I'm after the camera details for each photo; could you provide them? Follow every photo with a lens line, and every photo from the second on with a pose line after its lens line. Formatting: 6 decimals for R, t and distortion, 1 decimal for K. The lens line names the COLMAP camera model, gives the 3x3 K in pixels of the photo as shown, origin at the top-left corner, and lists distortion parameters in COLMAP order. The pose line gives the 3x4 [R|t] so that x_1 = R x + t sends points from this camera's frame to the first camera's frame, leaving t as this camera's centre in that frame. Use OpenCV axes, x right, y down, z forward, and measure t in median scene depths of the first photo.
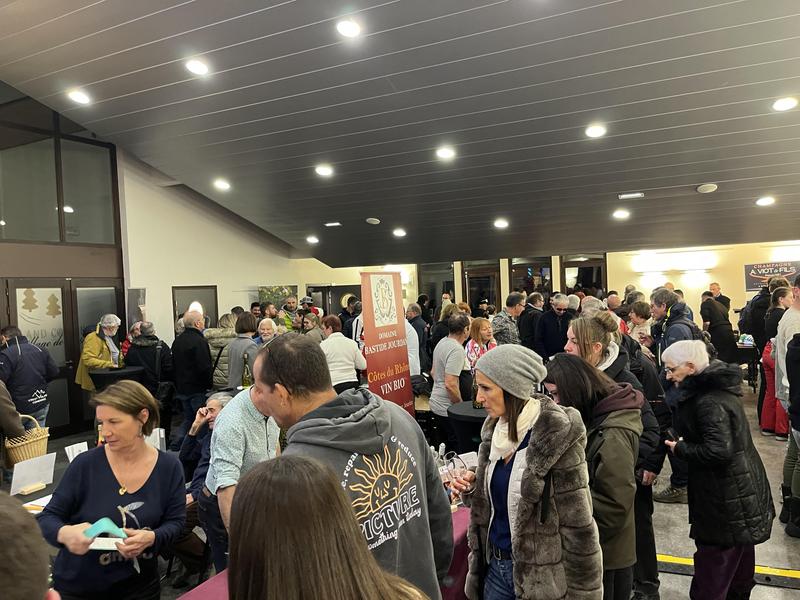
lens RADIAL K [[607.4, 0, 400.0], [0, 607.4, 300.0], [0, 0, 1]] dist [0.058373, -0.088191]
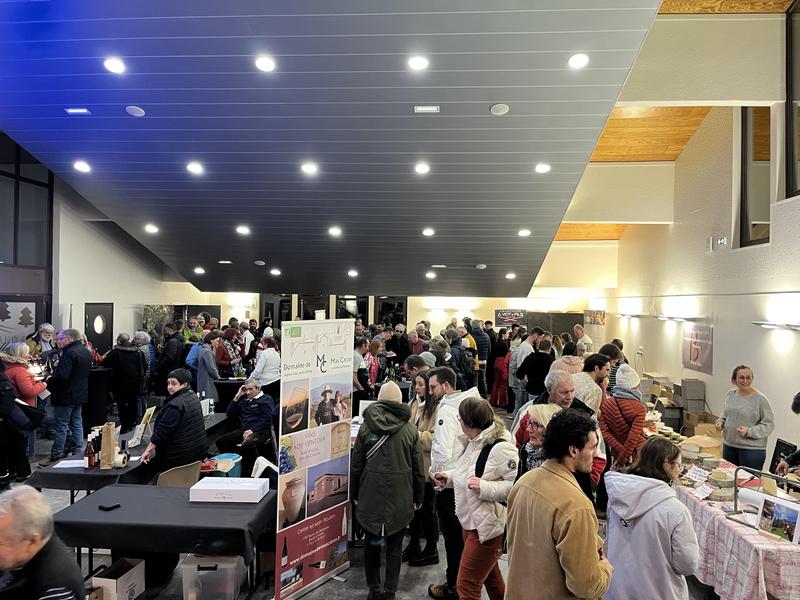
lens RADIAL K [[607.4, 0, 400.0], [0, 607.4, 300.0], [0, 0, 1]] dist [0.058373, -0.088191]
pose [[0.926766, 0.058434, 0.371066, -0.249613], [-0.048336, 0.998165, -0.036464, -0.013926], [-0.372516, 0.015858, 0.927890, -0.363632]]
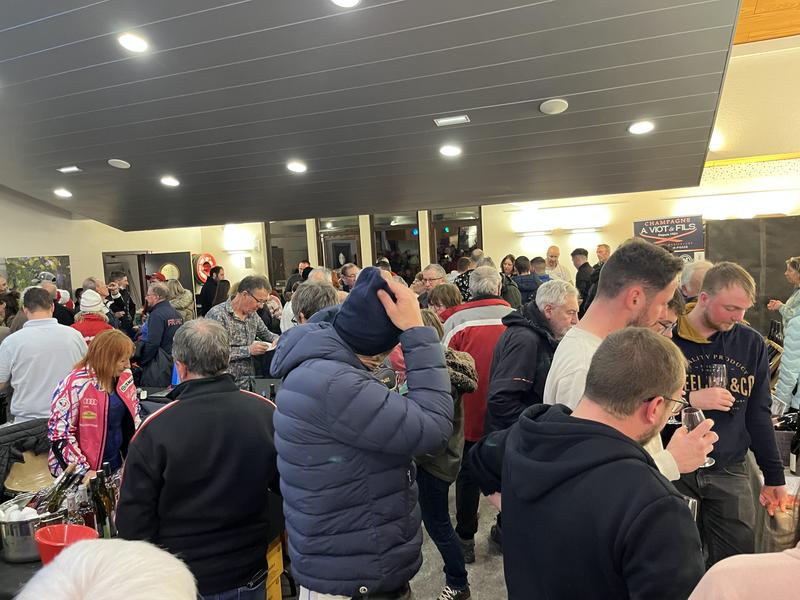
lens RADIAL K [[607.4, 0, 400.0], [0, 607.4, 300.0], [0, 0, 1]] dist [0.058373, -0.088191]
pose [[0.996583, -0.021780, 0.079673, 0.214146], [0.016602, 0.997742, 0.065079, -0.014532], [-0.080911, -0.063534, 0.994694, 0.263301]]
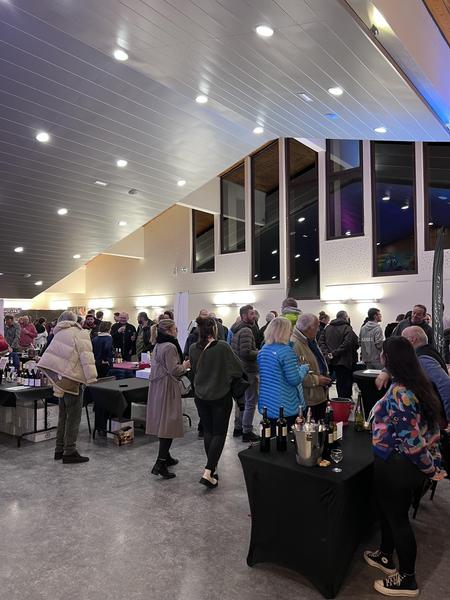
lens RADIAL K [[451.0, 0, 225.0], [0, 451.0, 300.0], [0, 0, 1]] dist [0.067125, -0.064990]
pose [[0.230508, 0.075568, 0.970132, -0.848766], [0.016590, 0.996530, -0.081567, 0.061729], [-0.972929, 0.034896, 0.228455, -0.152971]]
